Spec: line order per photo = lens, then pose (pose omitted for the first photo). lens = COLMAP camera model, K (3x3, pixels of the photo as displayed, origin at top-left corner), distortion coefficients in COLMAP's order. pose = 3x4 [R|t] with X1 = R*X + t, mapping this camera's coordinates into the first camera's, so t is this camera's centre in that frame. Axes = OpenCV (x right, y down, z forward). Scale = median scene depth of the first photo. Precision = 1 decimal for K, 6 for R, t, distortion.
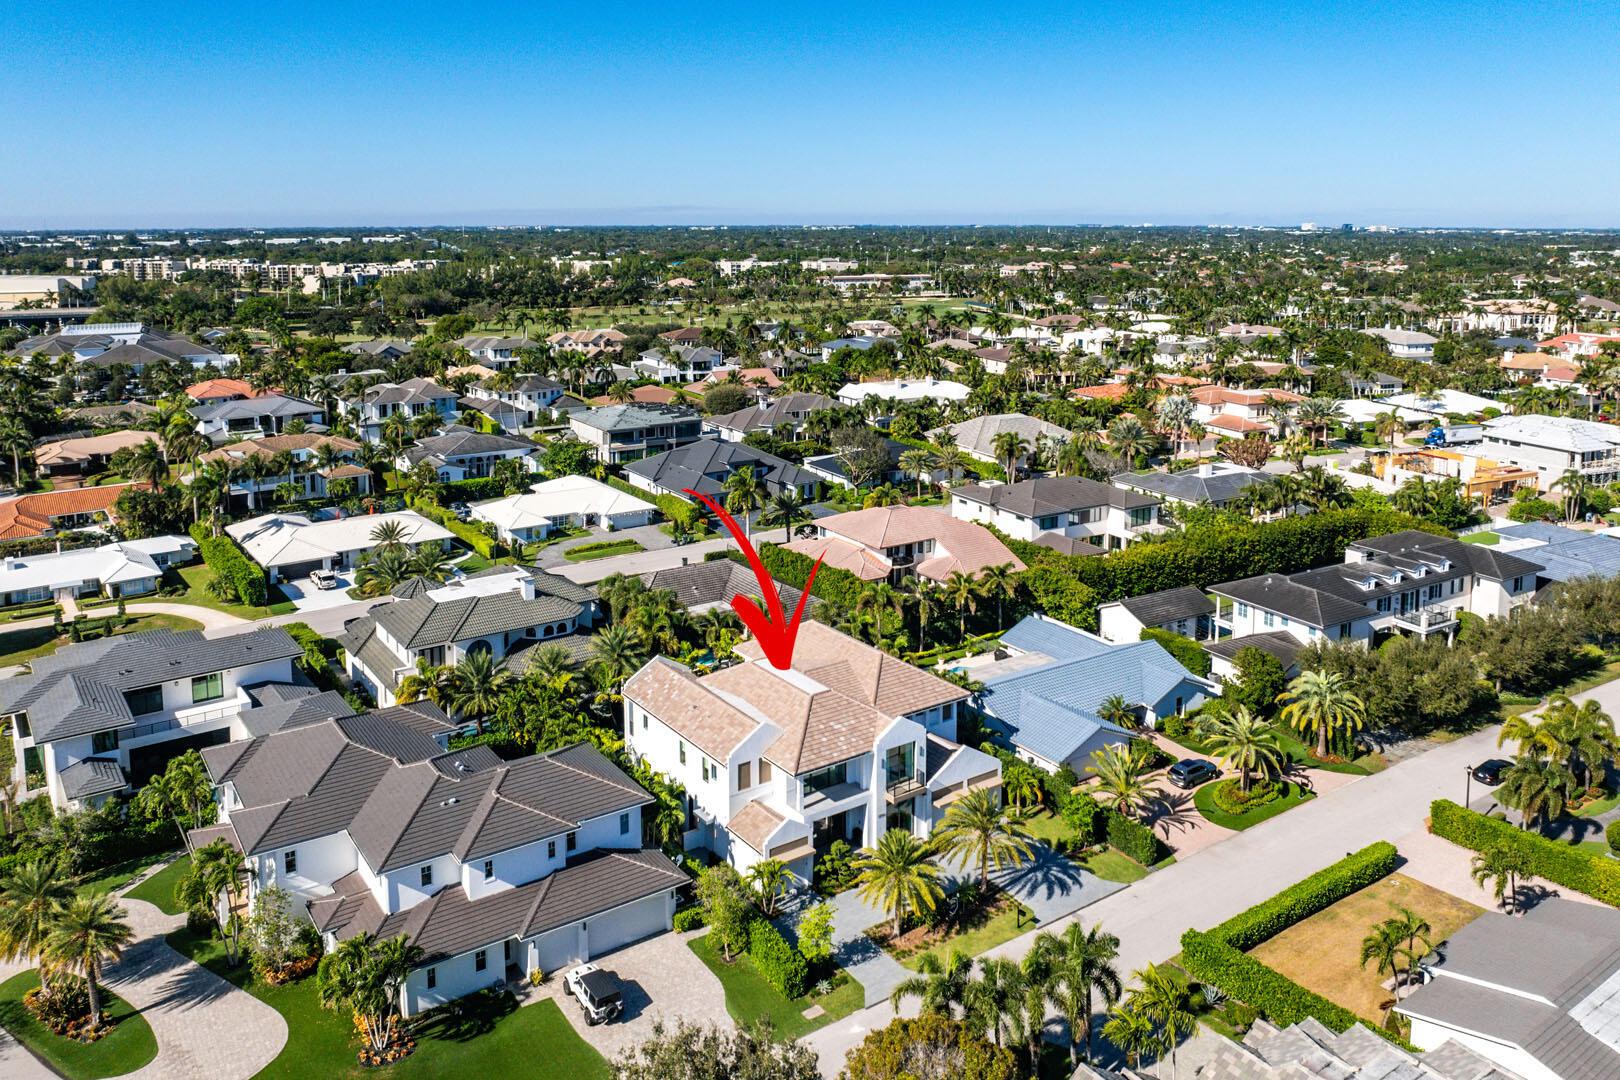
lens RADIAL K [[1149.1, 0, 809.4], [0, 1149.1, 506.3], [0, 0, 1]] dist [-0.034725, -0.000012]
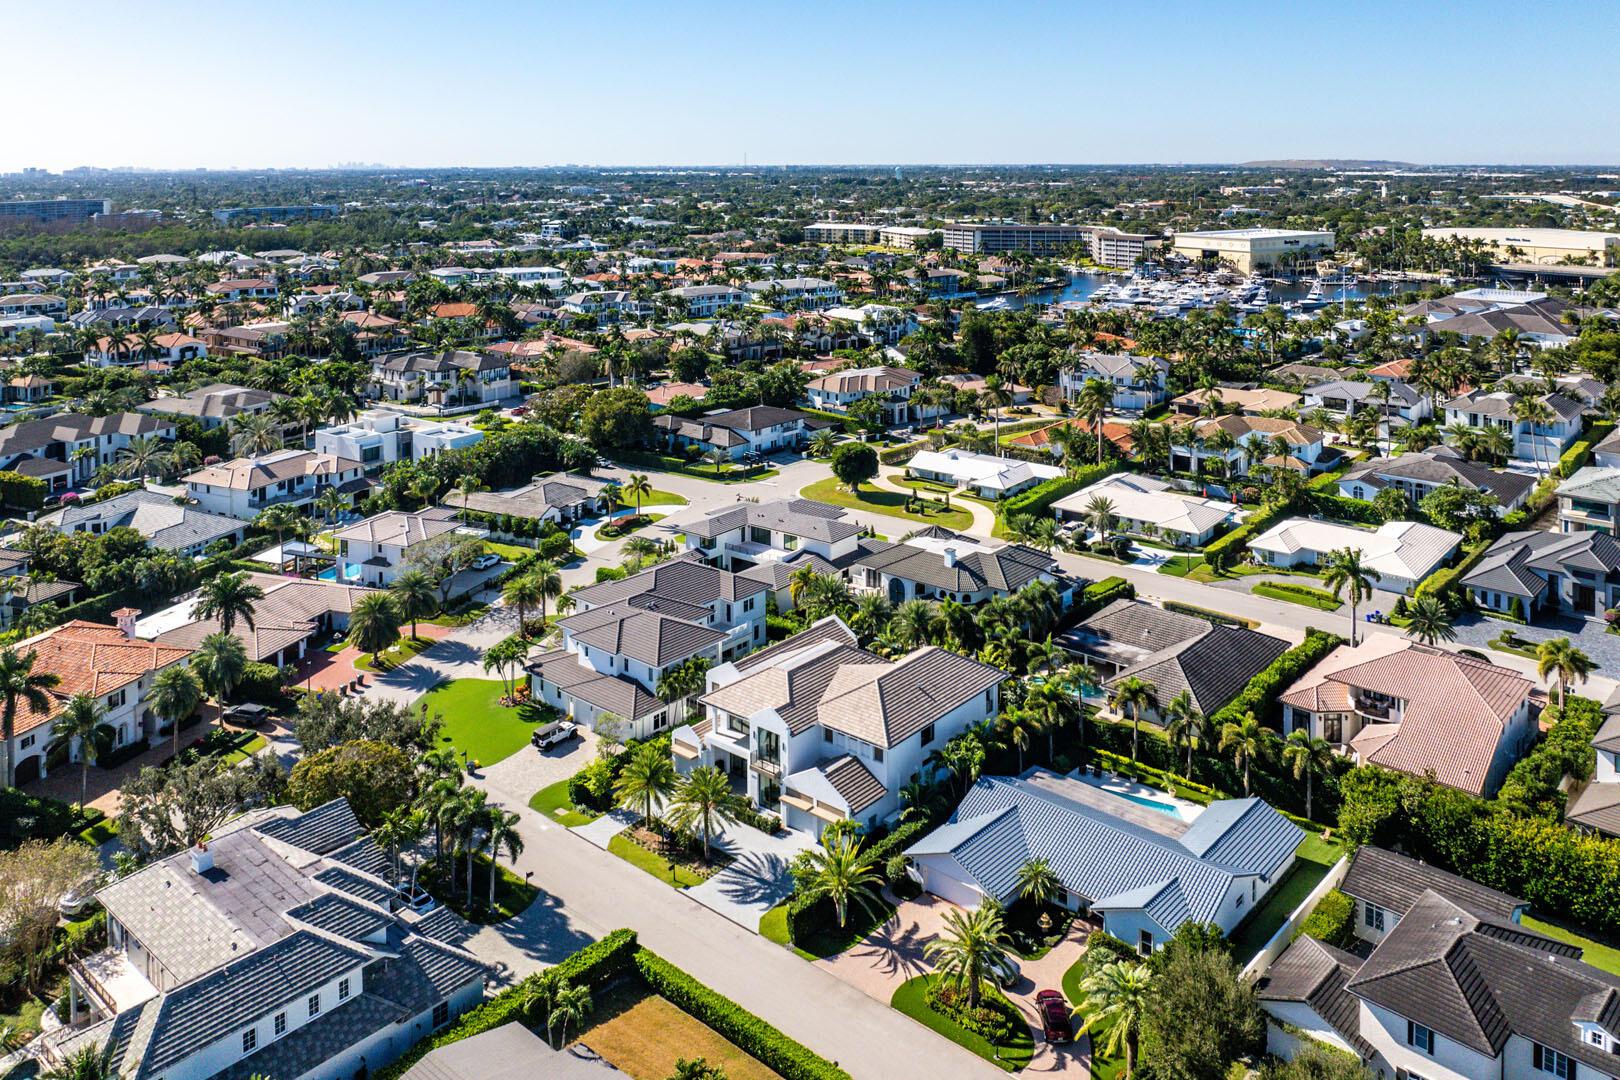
lens RADIAL K [[1149.1, 0, 809.4], [0, 1149.1, 506.3], [0, 0, 1]] dist [-0.034725, -0.000012]
pose [[0.254394, 0.269946, -0.928662, 0.594867], [-0.221112, 0.951054, 0.215884, -0.151073], [0.941484, 0.150419, 0.301631, 0.323499]]
